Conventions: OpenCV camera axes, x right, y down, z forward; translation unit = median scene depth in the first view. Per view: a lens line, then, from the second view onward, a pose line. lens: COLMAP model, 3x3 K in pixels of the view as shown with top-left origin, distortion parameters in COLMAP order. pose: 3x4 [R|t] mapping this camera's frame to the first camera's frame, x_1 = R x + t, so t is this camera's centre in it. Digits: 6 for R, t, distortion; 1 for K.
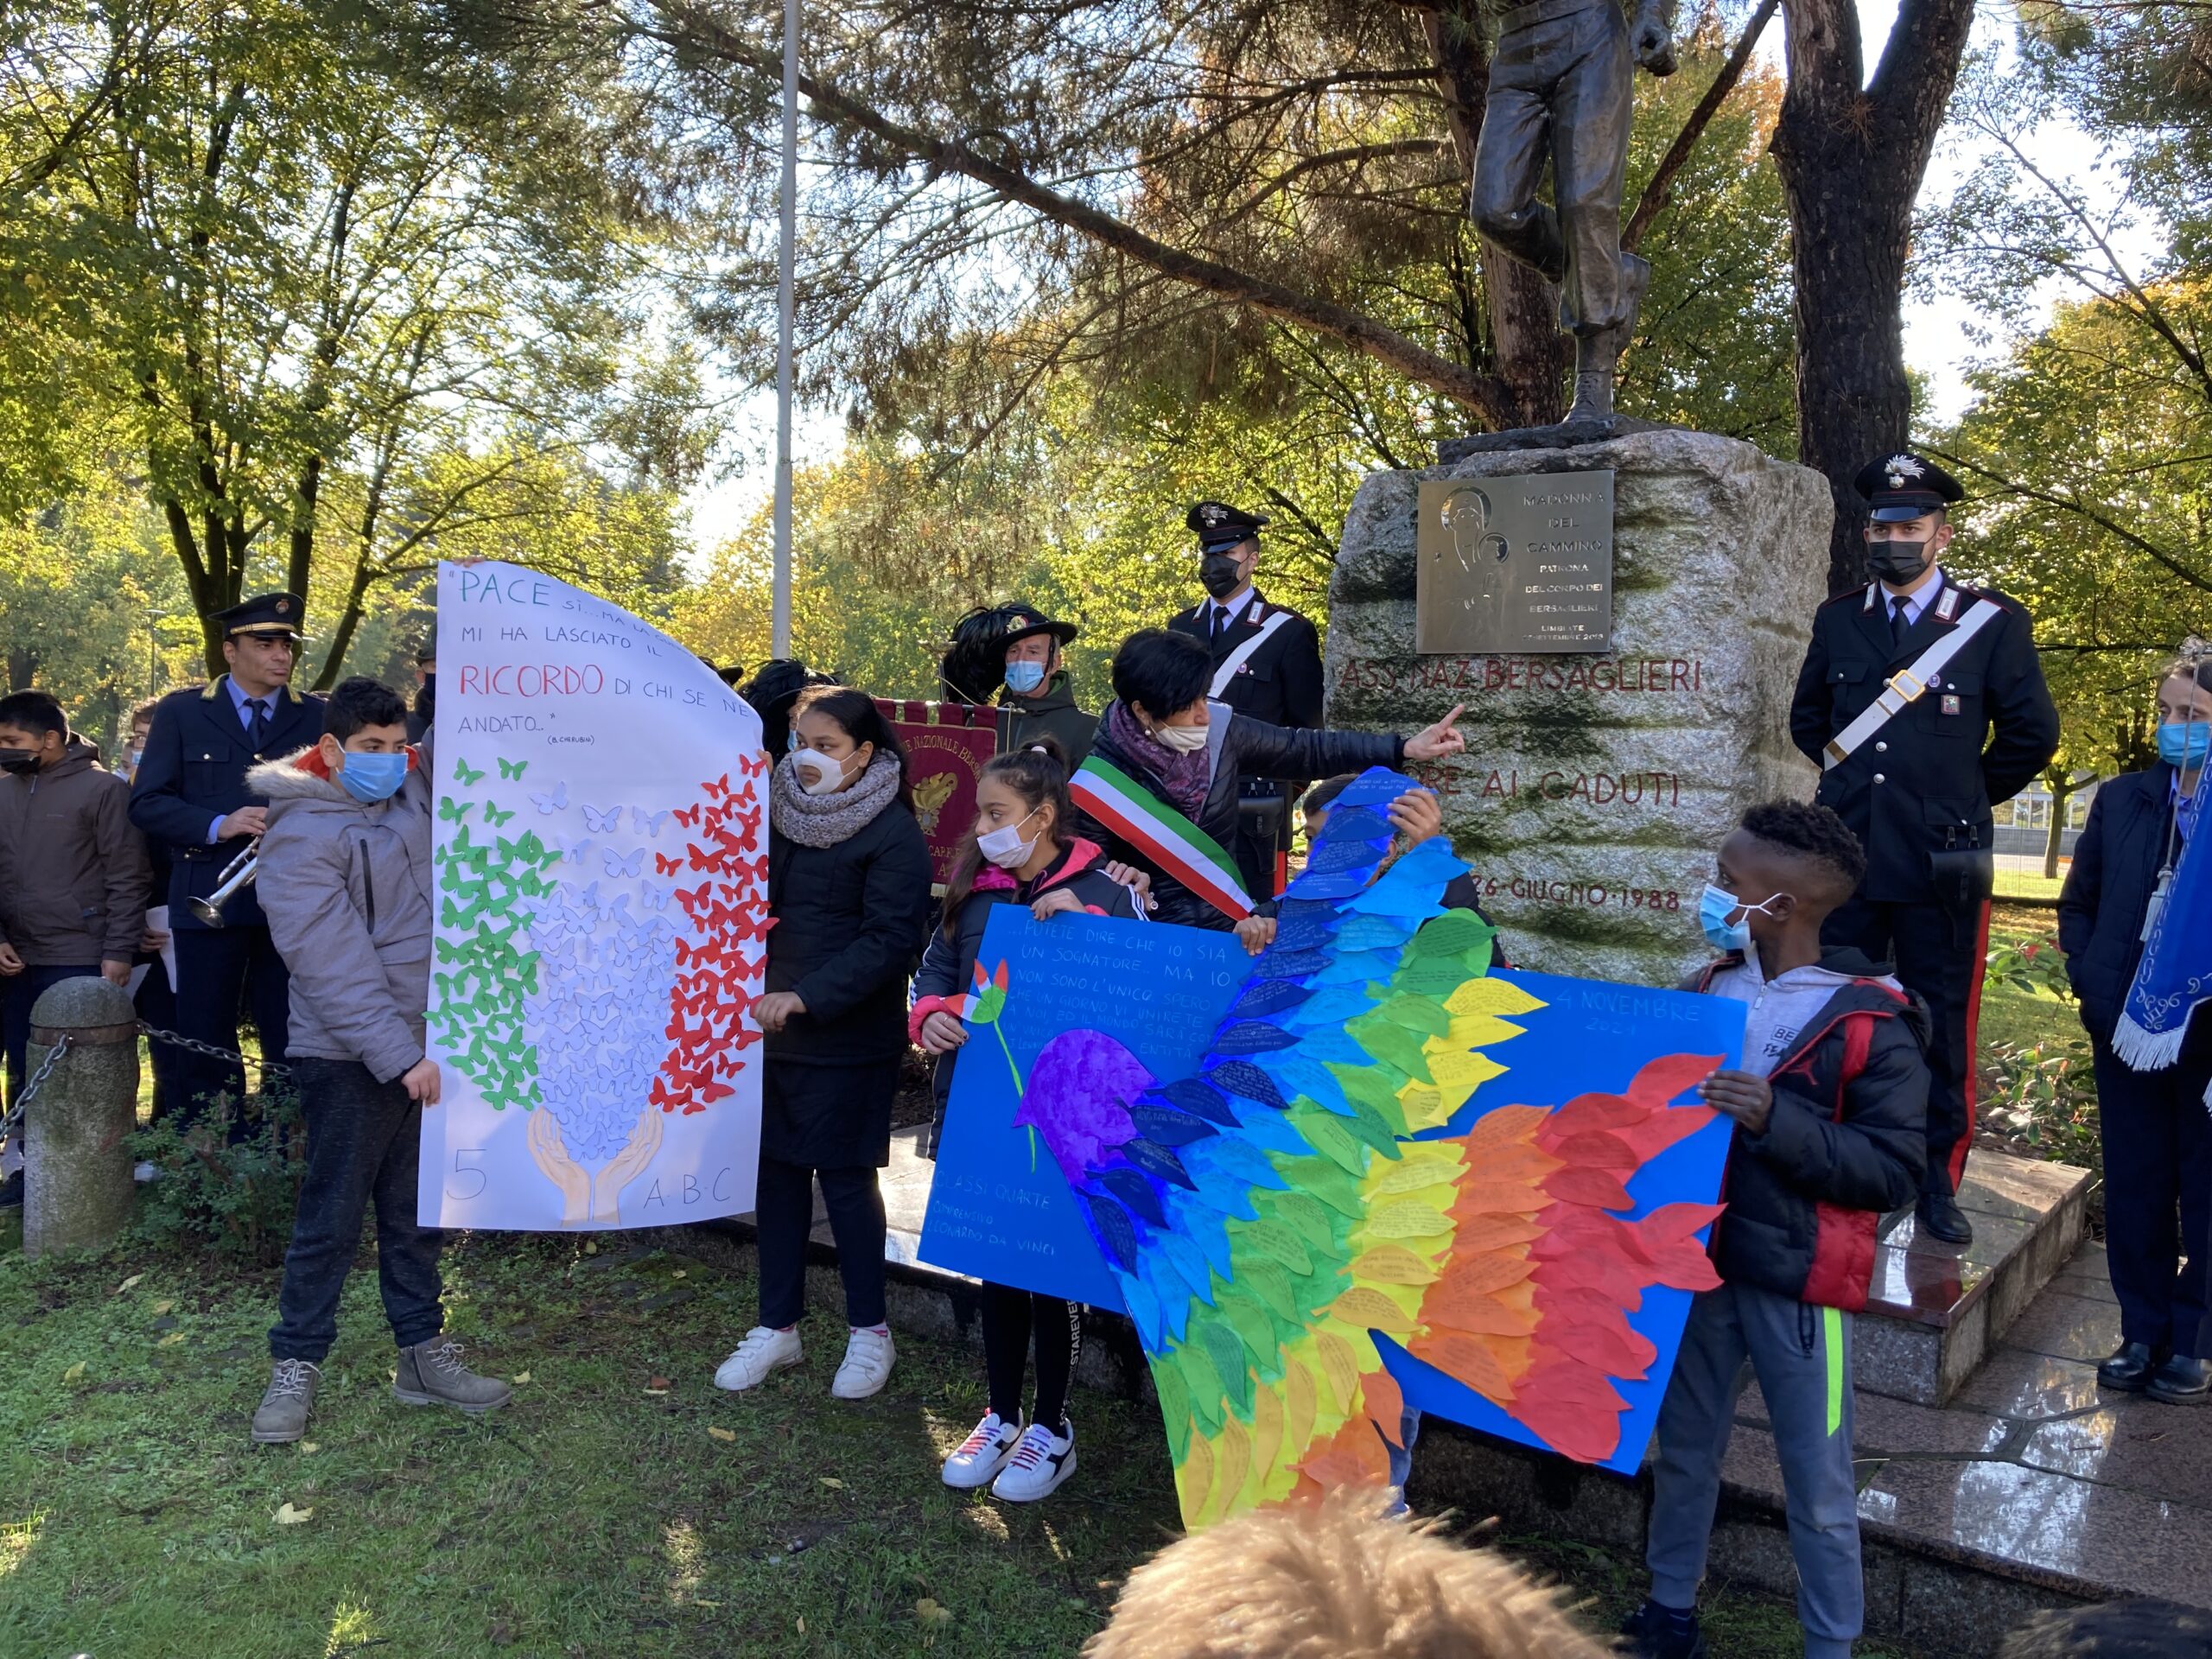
lens RADIAL K [[1810.6, 0, 1094.0], [0, 1810.6, 807.4], [0, 0, 1]] dist [0.015857, -0.025486]
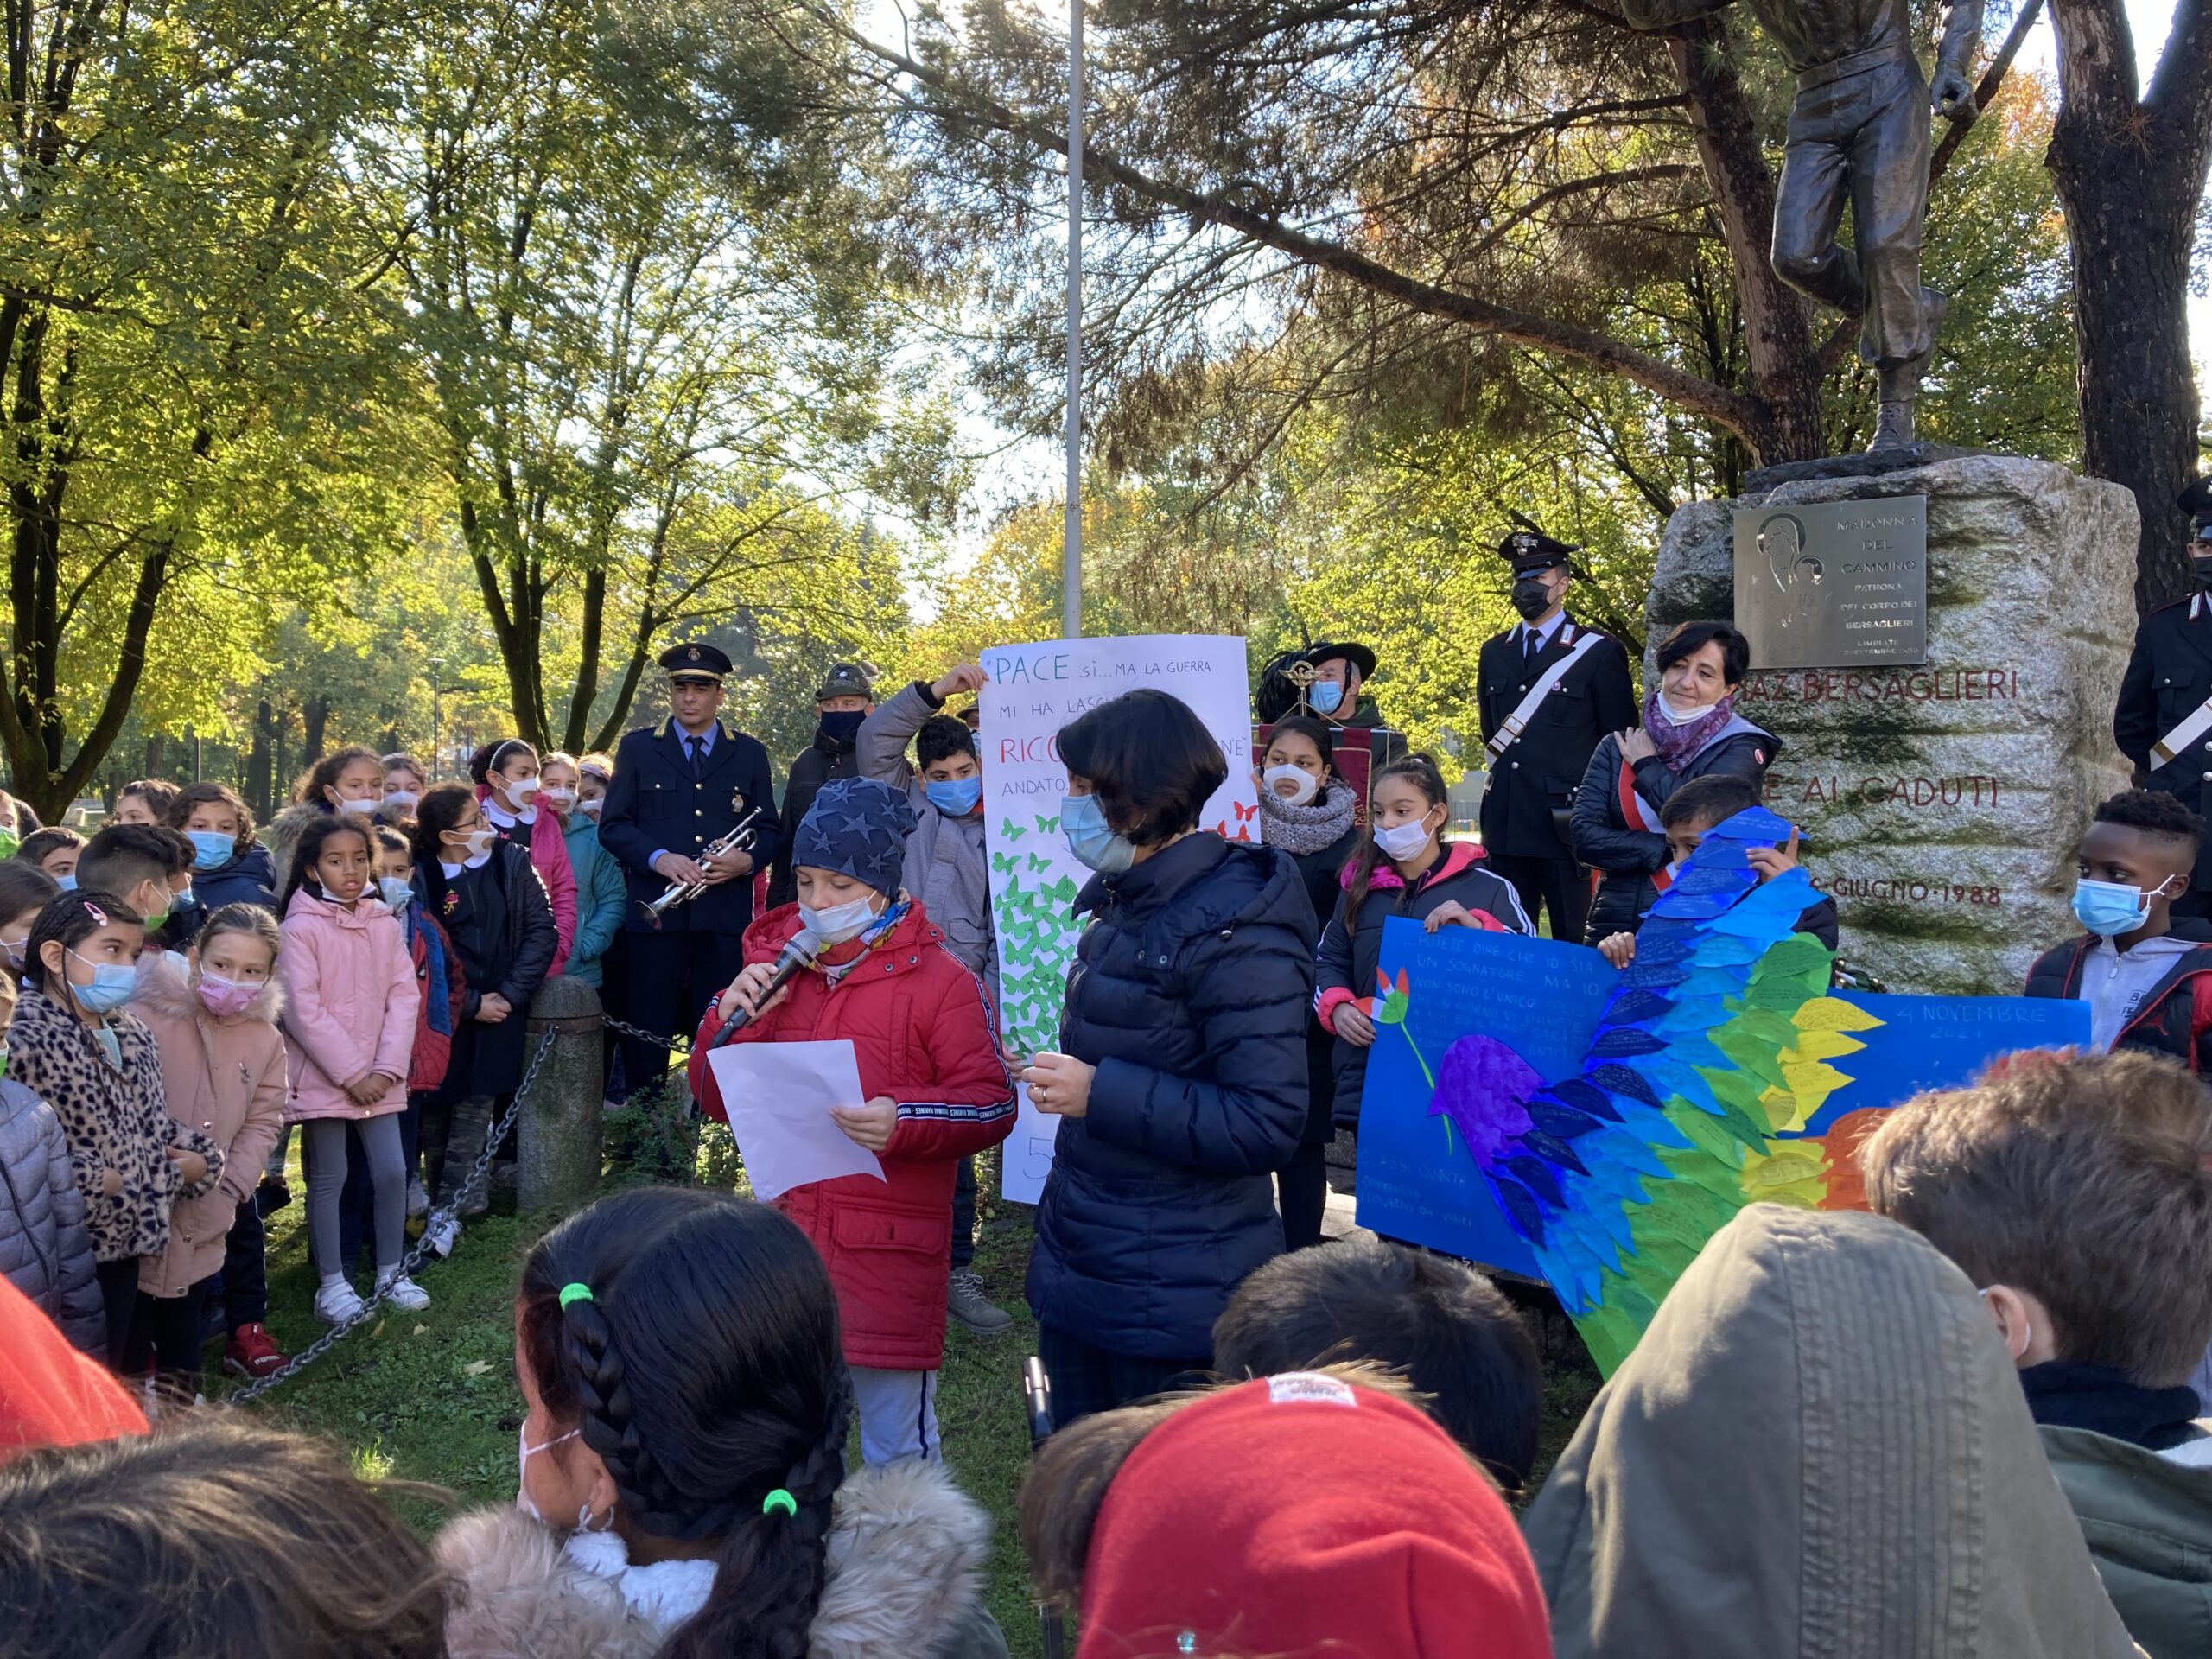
lens RADIAL K [[1810.6, 0, 1092.9], [0, 1810.6, 794.2], [0, 0, 1]] dist [0.015857, -0.025486]
pose [[0.992792, -0.016570, -0.118700, -0.073320], [0.013915, 0.999635, -0.023157, 0.008485], [0.119040, 0.021338, 0.992660, -0.113224]]
